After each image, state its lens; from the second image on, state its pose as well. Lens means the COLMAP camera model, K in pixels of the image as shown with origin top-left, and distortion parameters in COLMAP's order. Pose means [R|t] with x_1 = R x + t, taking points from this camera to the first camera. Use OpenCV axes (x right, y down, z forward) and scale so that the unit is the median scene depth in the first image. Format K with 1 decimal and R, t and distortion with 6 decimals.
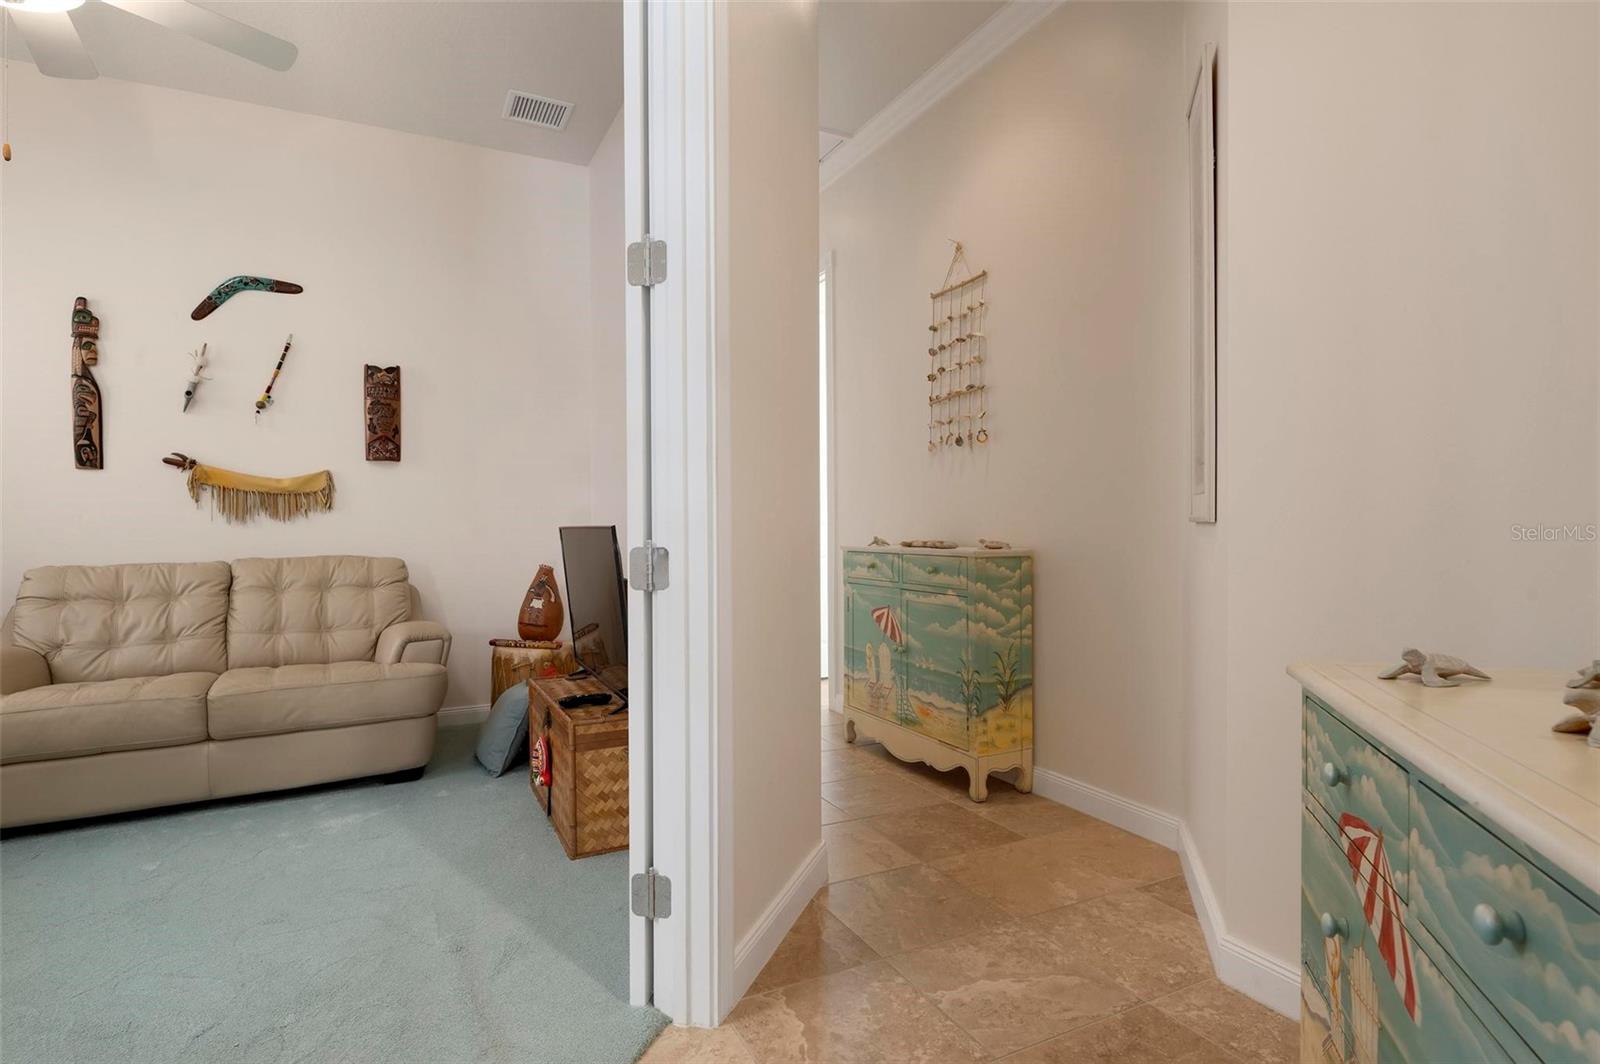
lens RADIAL K [[827.1, 0, 802.1], [0, 827.1, 536.8], [0, 0, 1]] dist [0.001217, -0.001351]
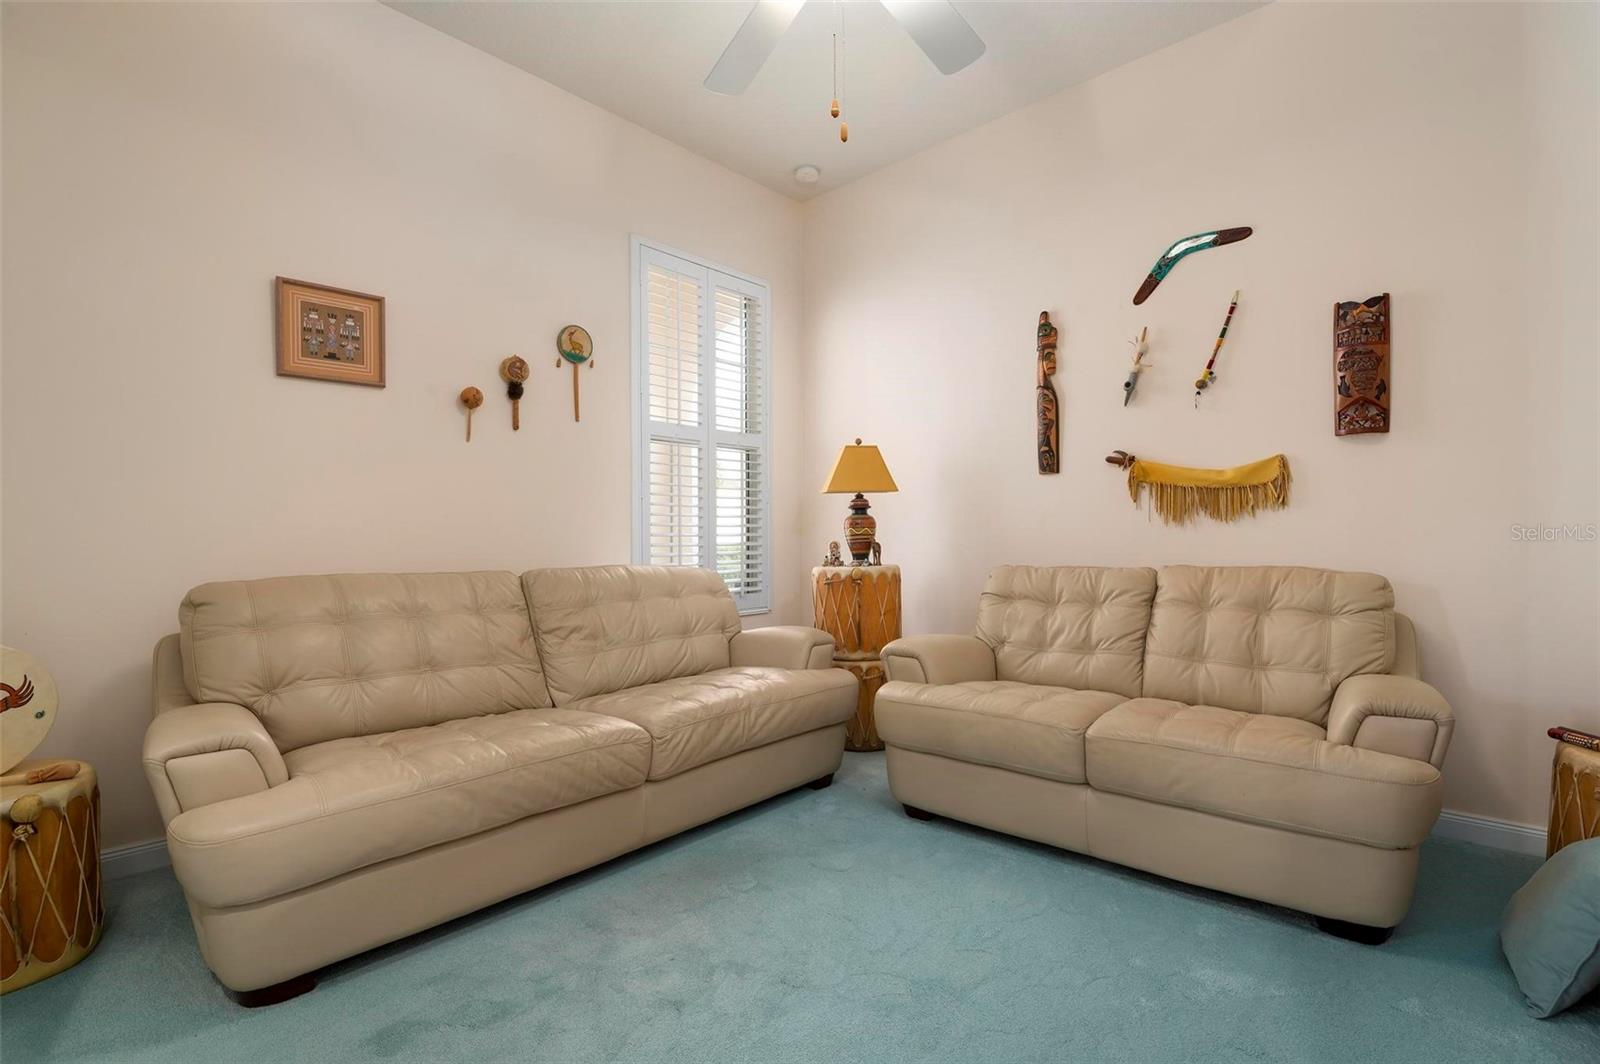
lens RADIAL K [[718.8, 0, 802.8], [0, 718.8, 539.6], [0, 0, 1]] dist [0.003238, -0.013612]
pose [[0.360533, 0.008920, -0.932704, -0.119689], [-0.012835, 0.999907, 0.004601, 0.001165], [0.932658, 0.010313, 0.360614, 0.371629]]
